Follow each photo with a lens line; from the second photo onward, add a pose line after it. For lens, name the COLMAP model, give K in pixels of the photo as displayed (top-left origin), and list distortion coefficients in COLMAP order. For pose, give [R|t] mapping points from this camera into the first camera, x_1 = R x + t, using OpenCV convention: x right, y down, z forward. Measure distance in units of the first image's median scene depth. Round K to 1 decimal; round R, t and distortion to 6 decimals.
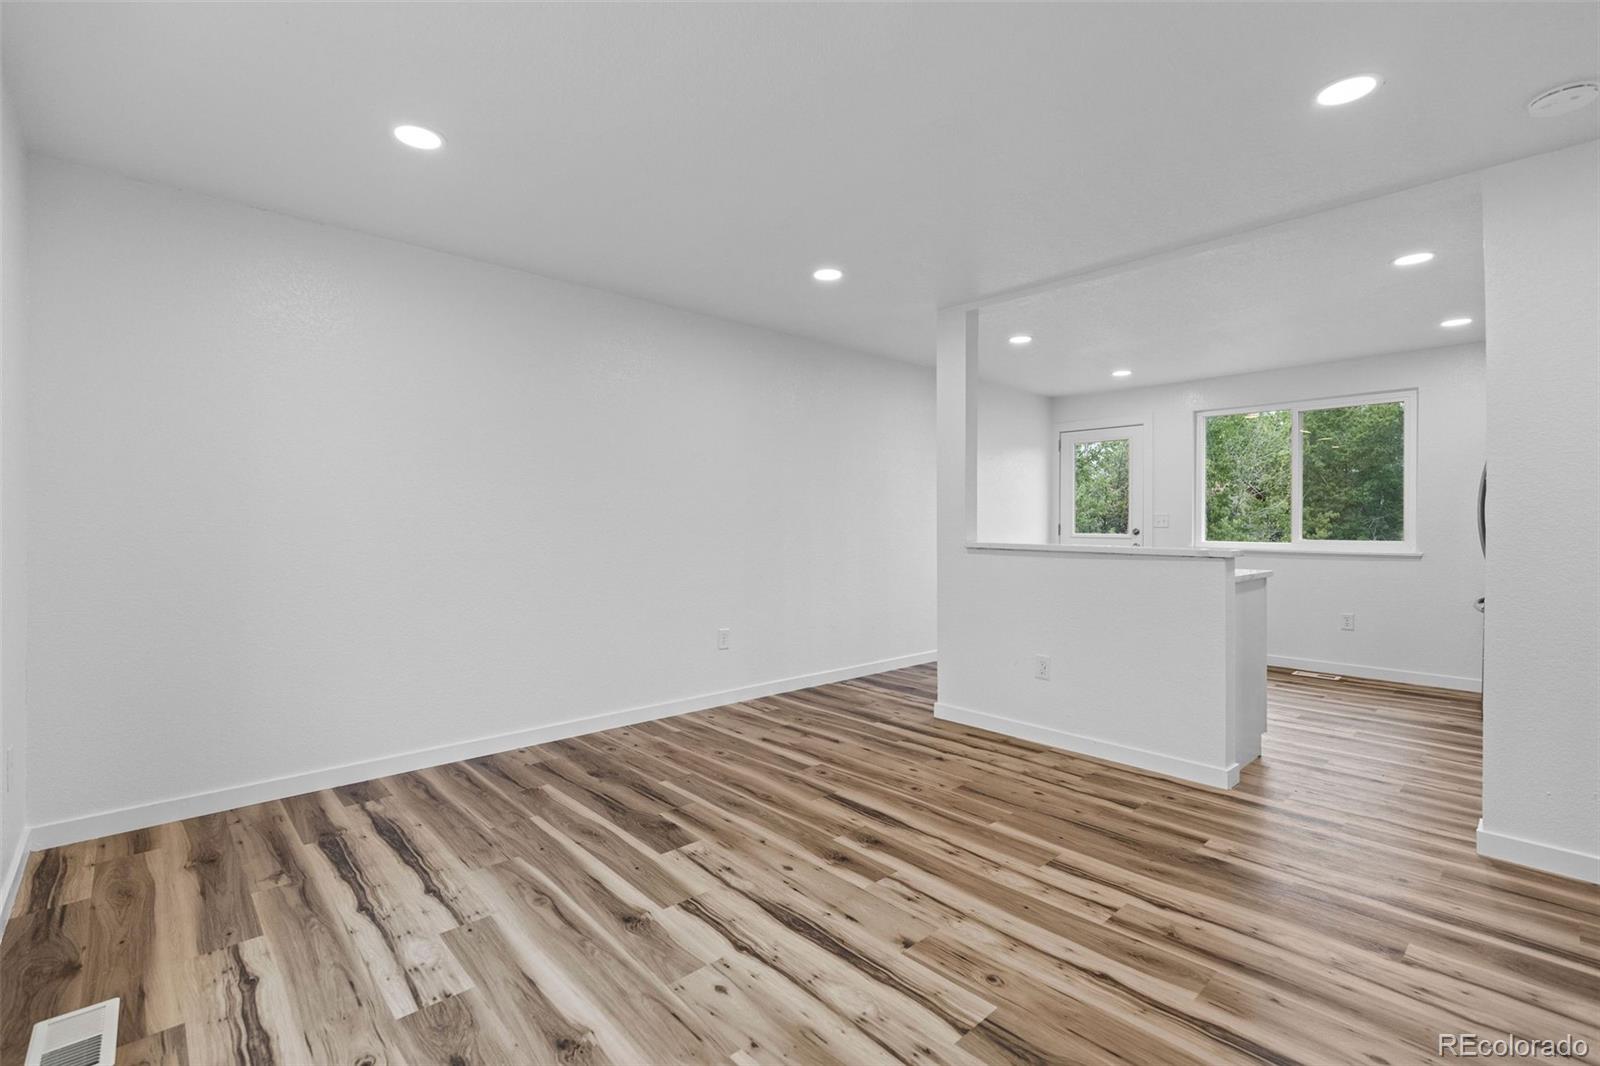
lens RADIAL K [[721.7, 0, 795.4], [0, 721.7, 529.9], [0, 0, 1]] dist [0.009220, -0.000989]
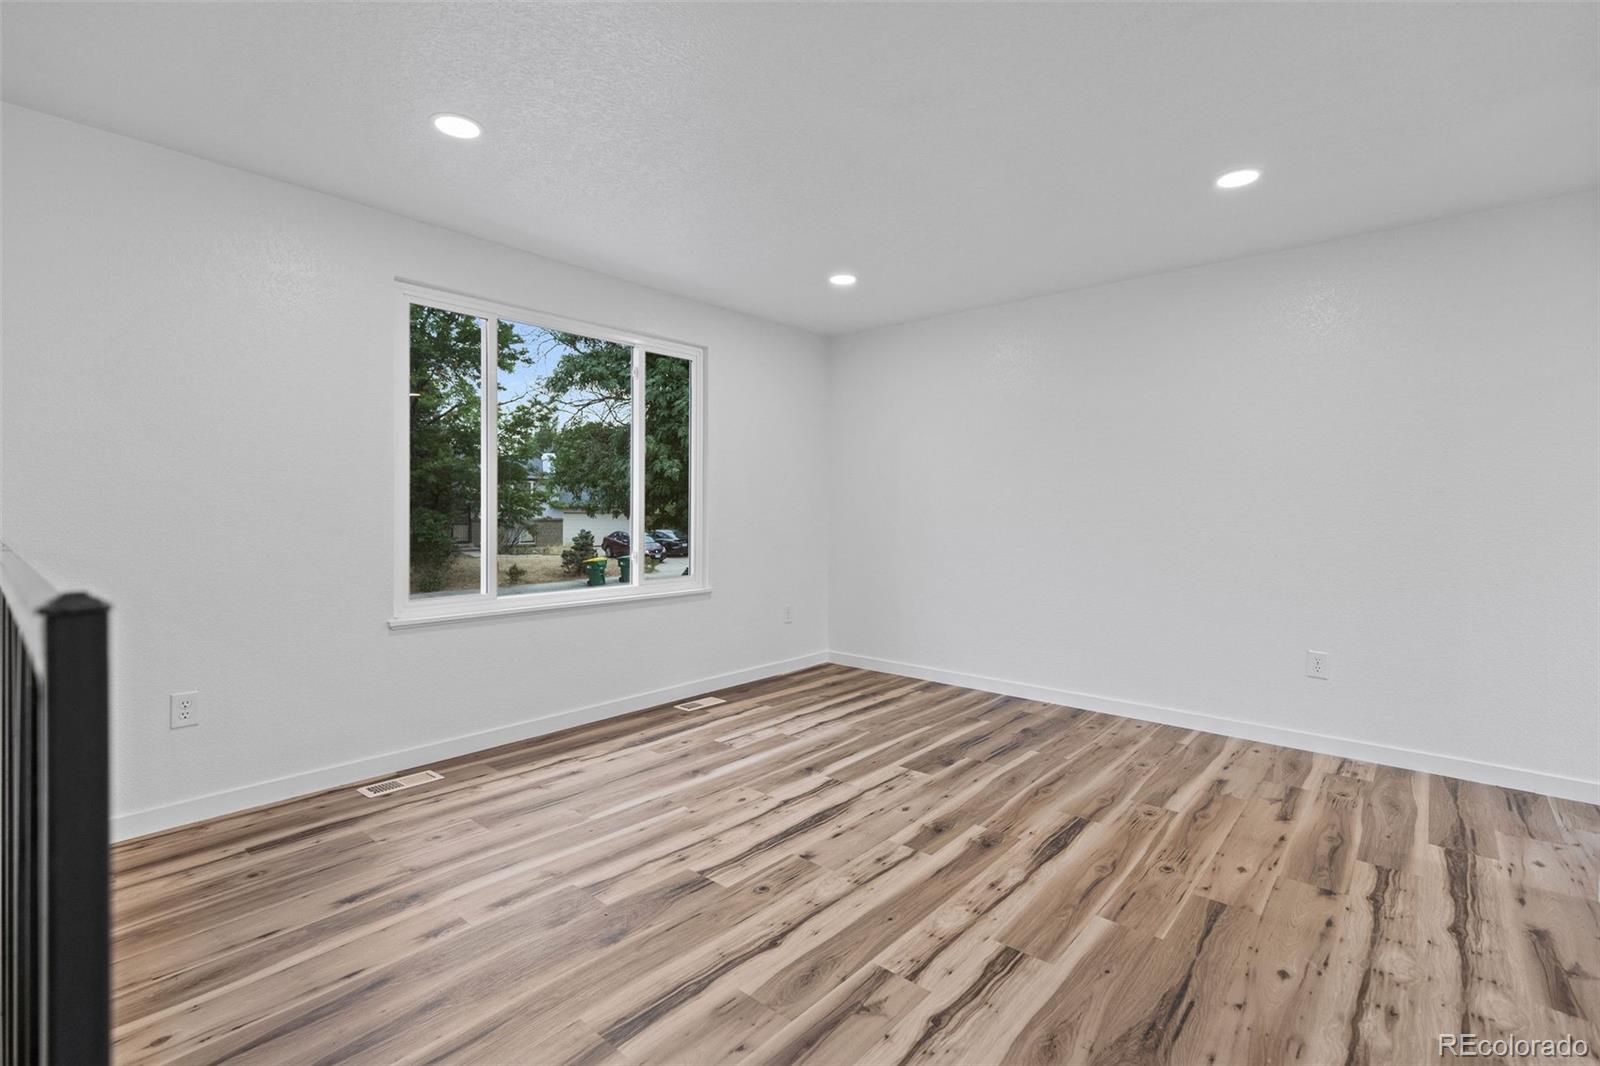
lens RADIAL K [[721.7, 0, 806.1], [0, 721.7, 524.7], [0, 0, 1]] dist [0.009220, -0.000989]
pose [[0.120415, 0.017802, -0.992564, 1.066676], [-0.016008, 0.999744, 0.015988, -0.000029], [0.992595, 0.013963, 0.120669, 0.674177]]
